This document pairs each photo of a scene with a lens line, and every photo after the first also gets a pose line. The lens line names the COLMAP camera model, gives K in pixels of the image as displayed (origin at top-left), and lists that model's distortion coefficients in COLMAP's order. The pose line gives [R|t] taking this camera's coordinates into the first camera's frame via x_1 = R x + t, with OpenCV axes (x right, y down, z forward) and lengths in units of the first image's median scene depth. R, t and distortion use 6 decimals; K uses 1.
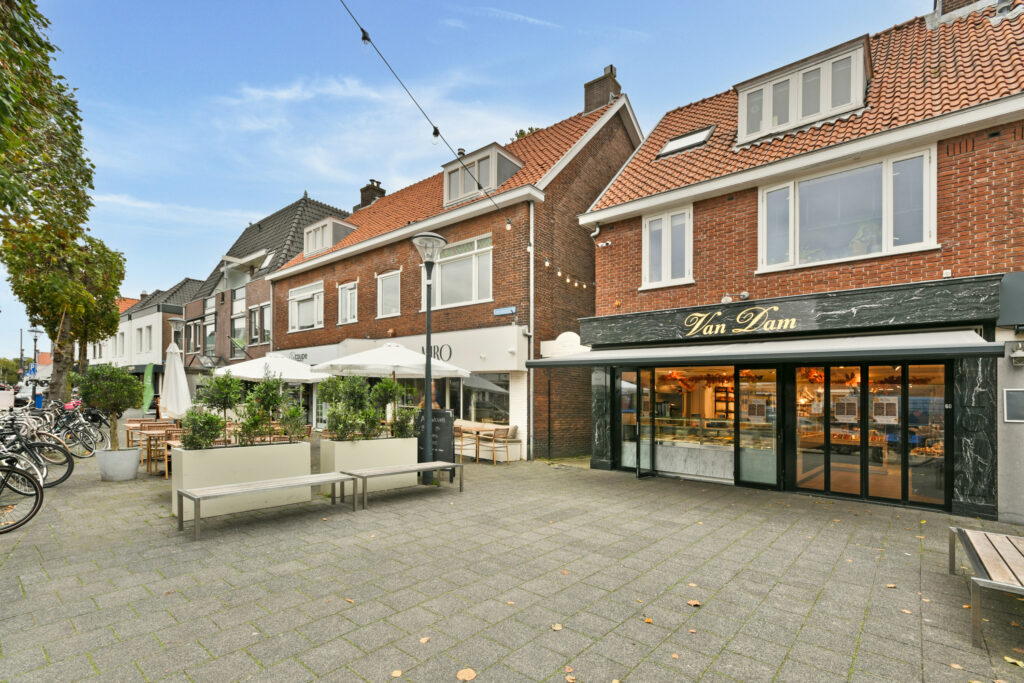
lens RADIAL K [[480.1, 0, 478.5], [0, 480.1, 404.8], [0, 0, 1]] dist [0.018449, -0.000090]
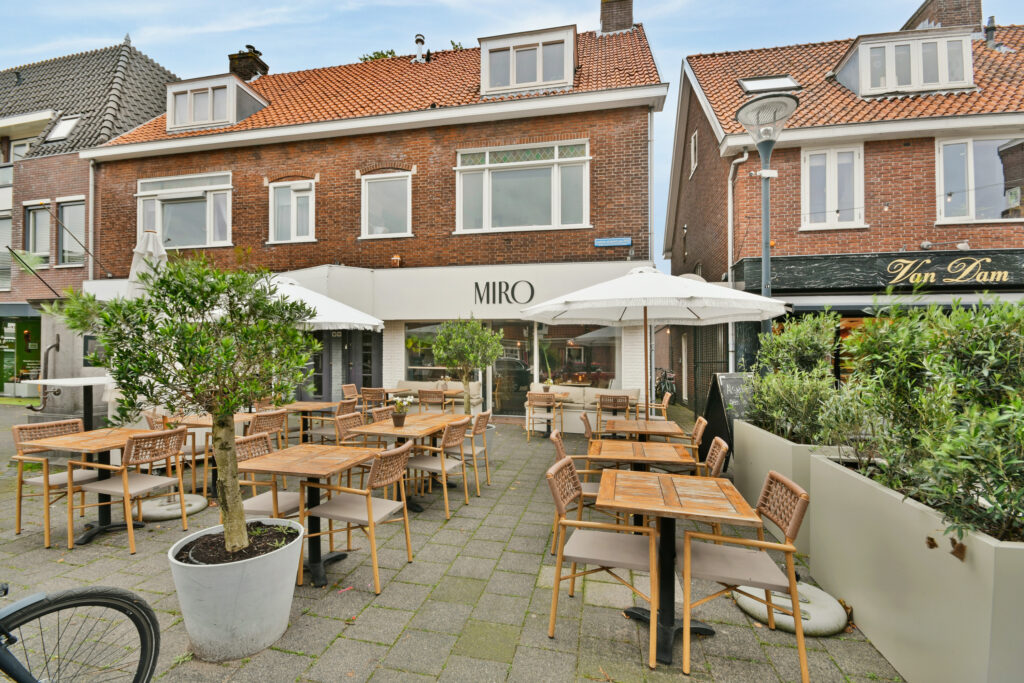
lens RADIAL K [[473.1, 0, 510.8], [0, 473.1, 355.7], [0, 0, 1]] dist [0.024930, -0.017833]
pose [[0.871861, -0.015838, 0.489498, -0.536728], [0.017938, 0.999839, 0.000400, -0.015724], [-0.489425, 0.008431, 0.872004, 0.469339]]
